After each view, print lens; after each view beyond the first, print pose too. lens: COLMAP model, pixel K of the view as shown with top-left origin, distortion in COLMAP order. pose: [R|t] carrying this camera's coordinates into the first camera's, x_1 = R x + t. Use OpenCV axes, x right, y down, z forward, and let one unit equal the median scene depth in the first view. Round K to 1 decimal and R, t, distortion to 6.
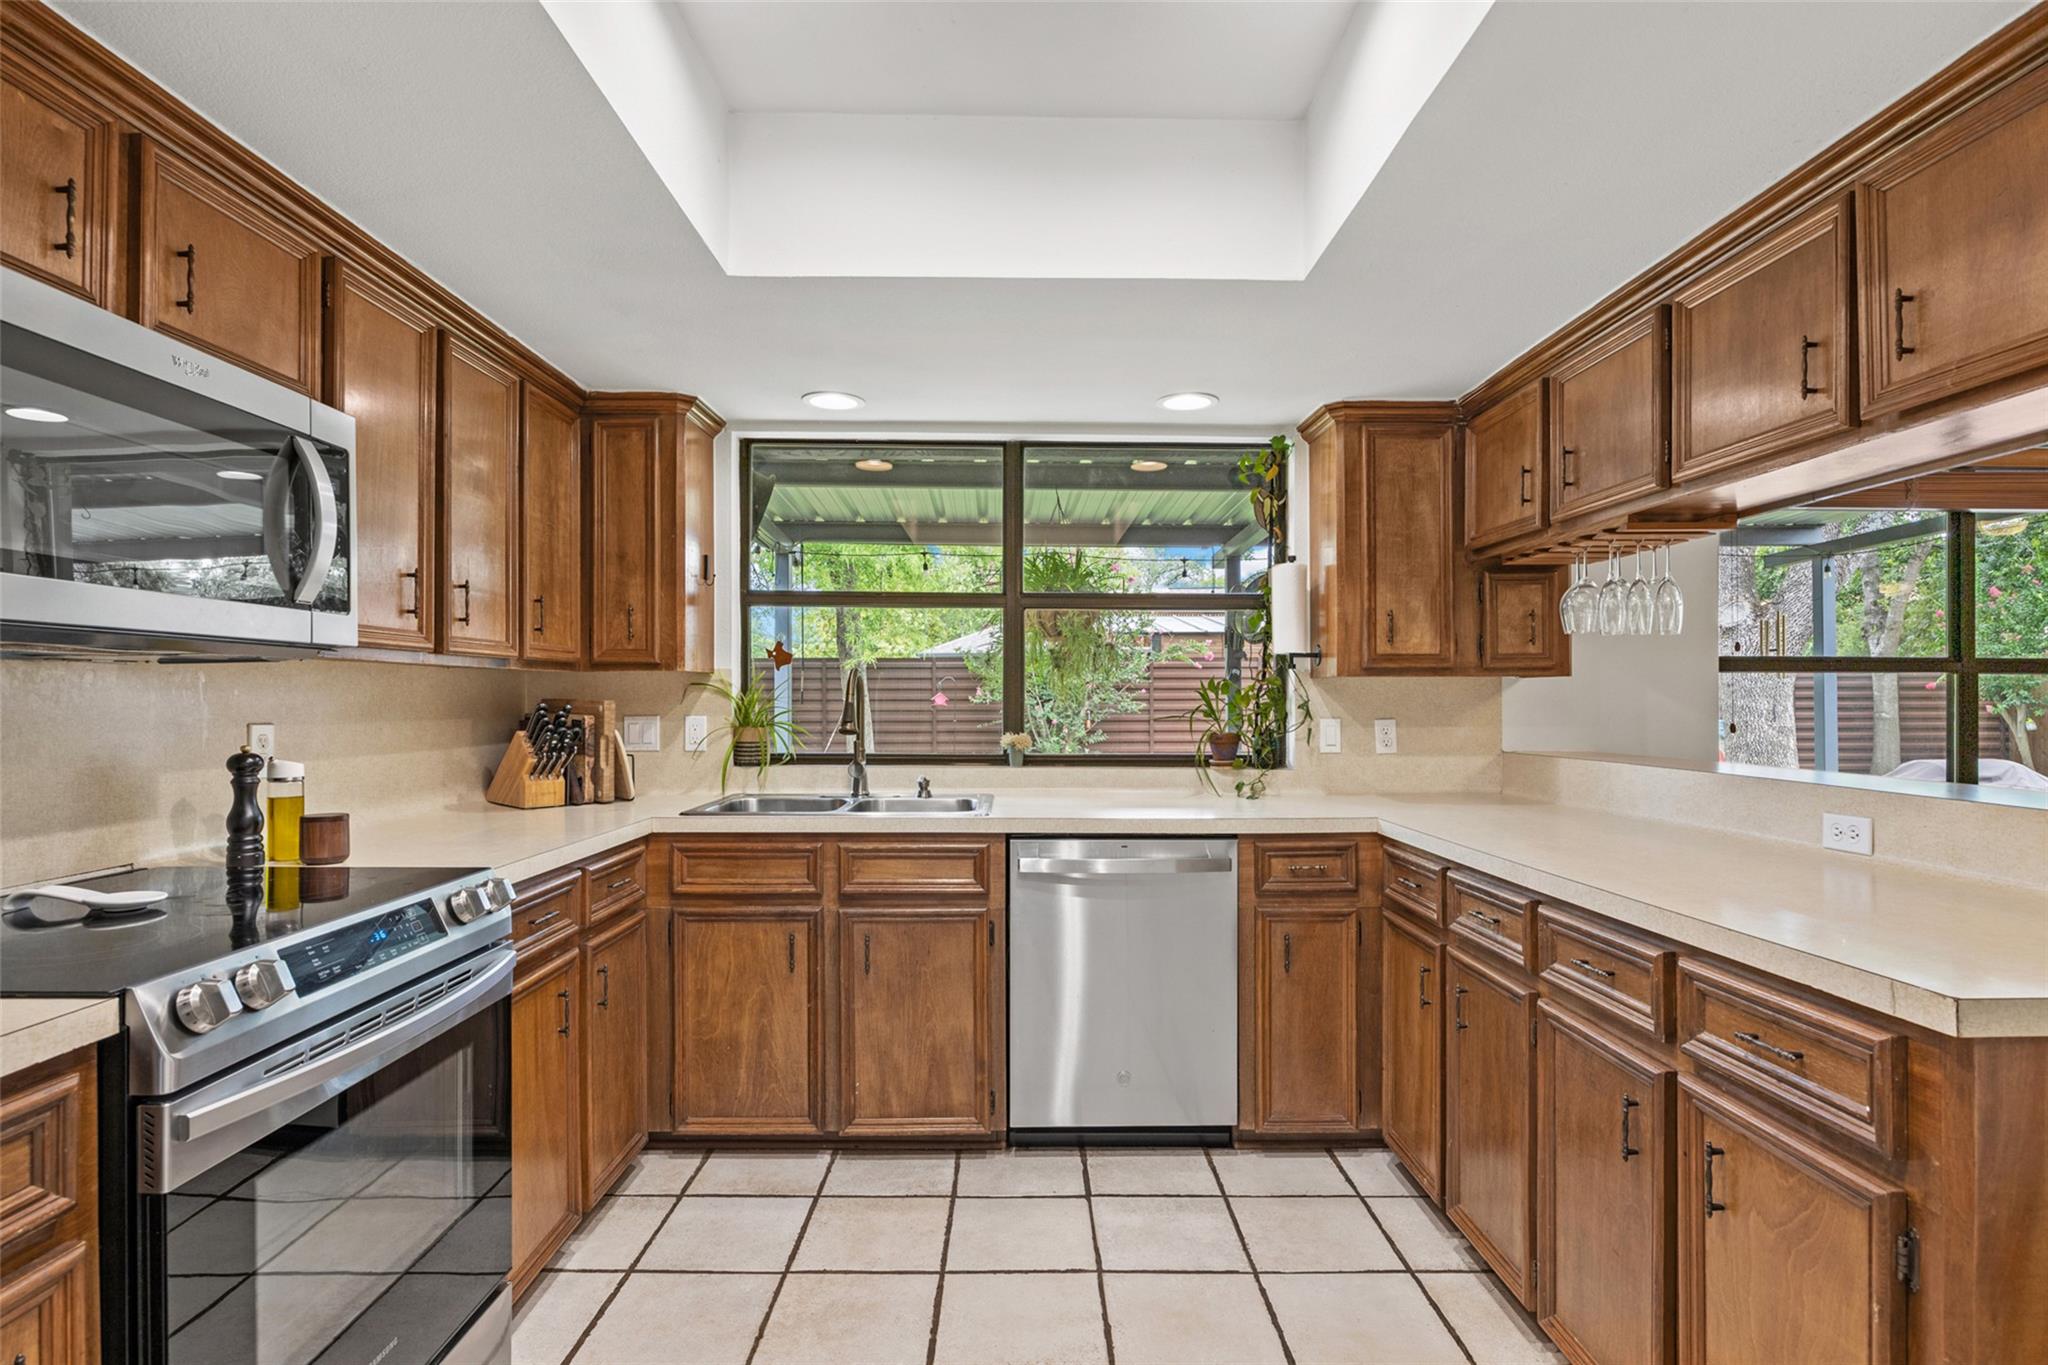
lens RADIAL K [[1030.9, 0, 1025.0], [0, 1030.9, 690.5], [0, 0, 1]] dist [-0.003376, -0.000949]
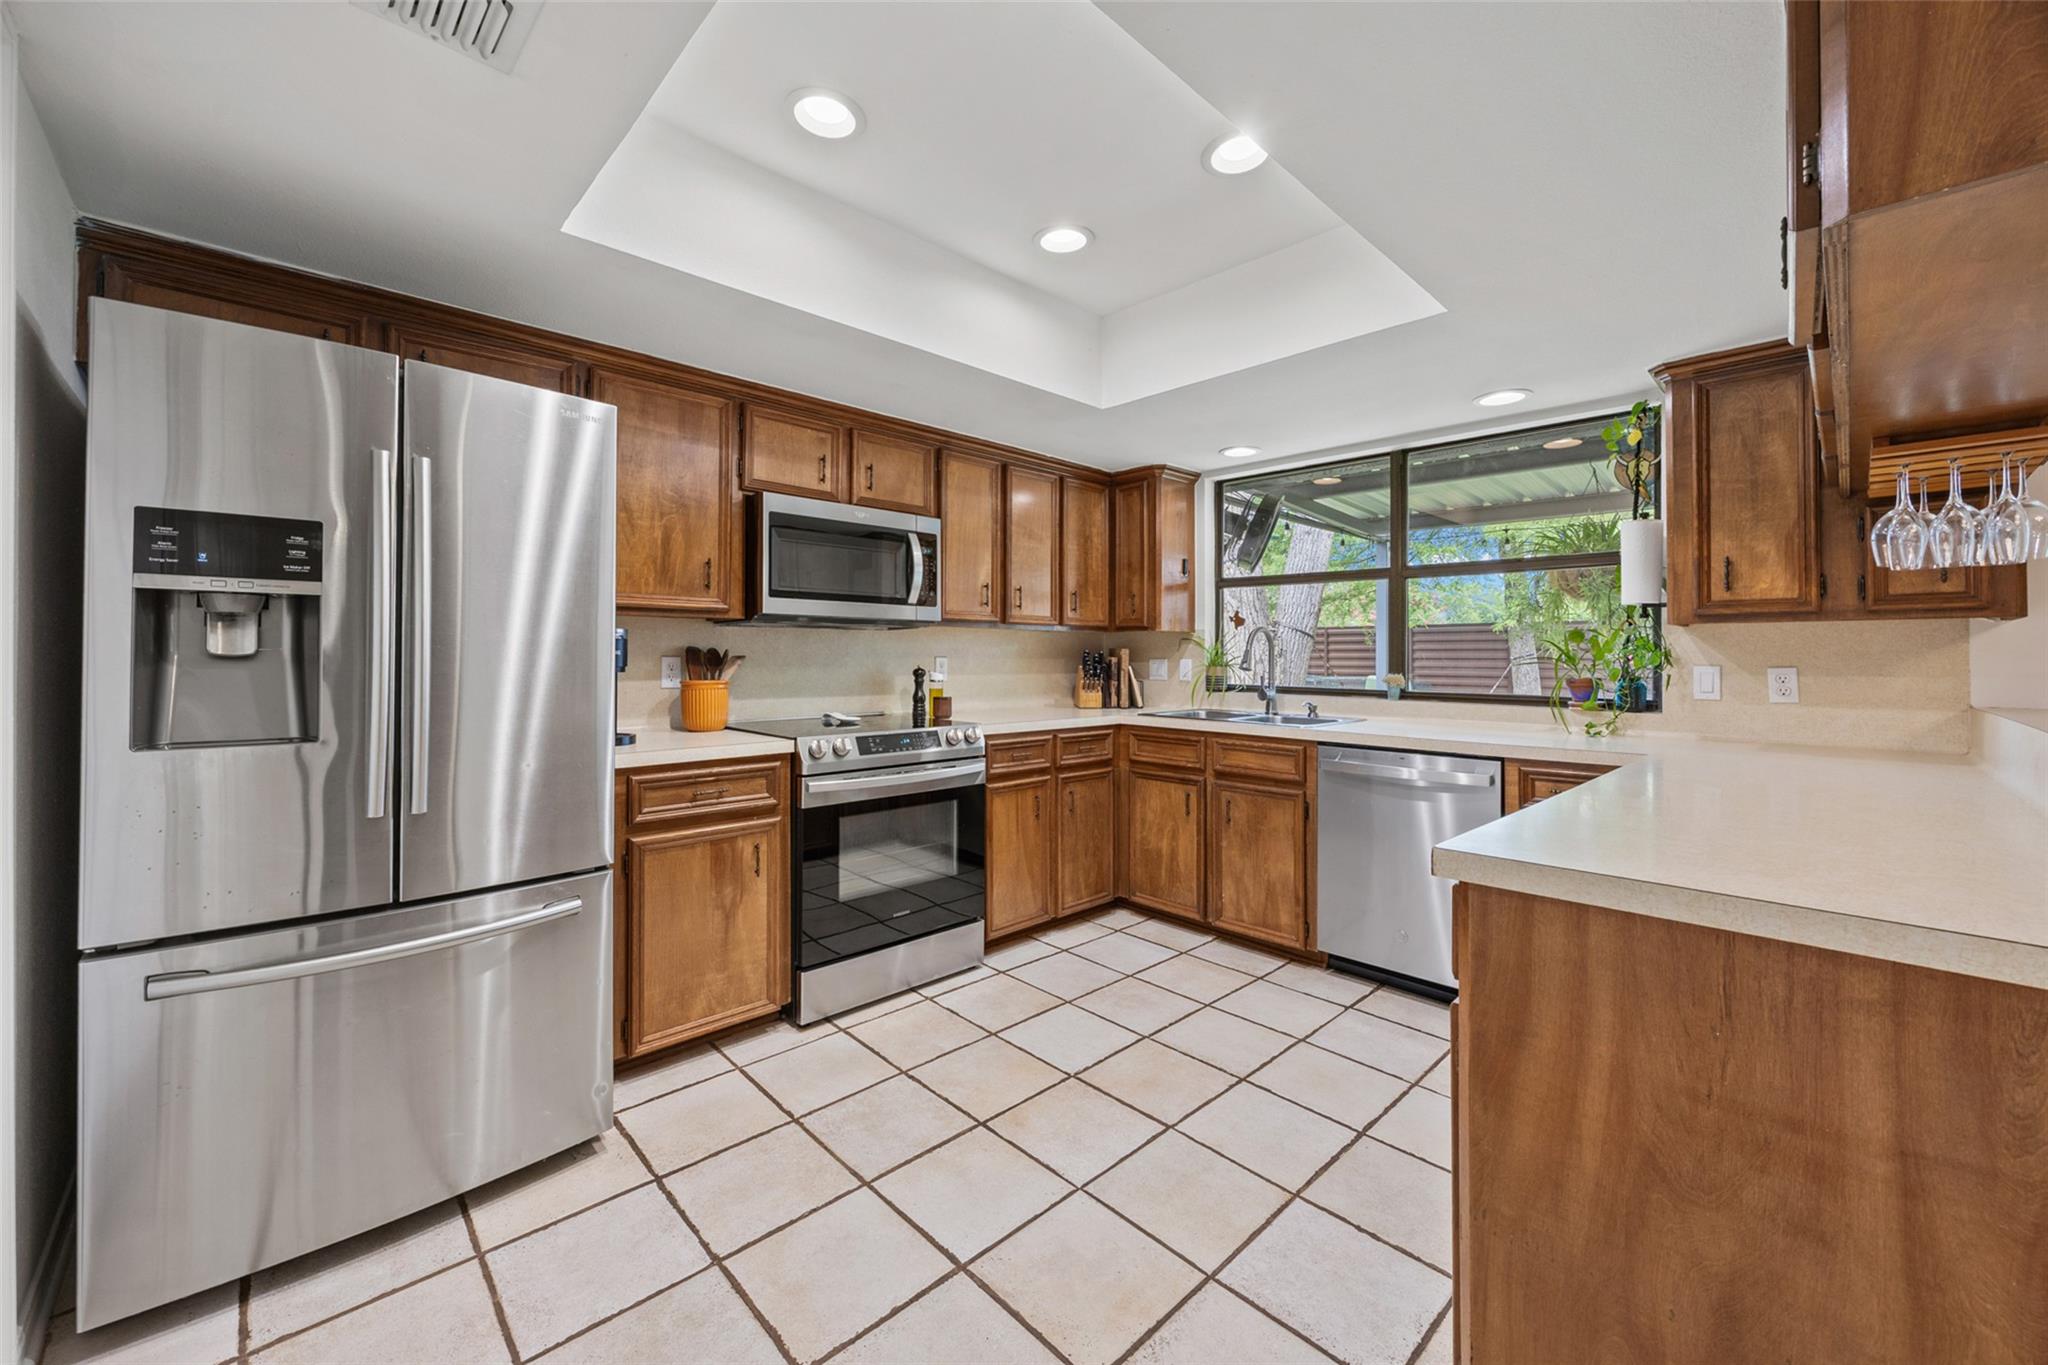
lens RADIAL K [[795.5, 0, 1023.3], [0, 795.5, 646.3], [0, 0, 1]] dist [0.000265, 0.000071]
pose [[0.684910, -0.005061, -0.728610, 0.457013], [-0.000647, 0.999971, -0.007555, 0.015874], [0.728628, 0.005646, 0.684887, -0.035866]]
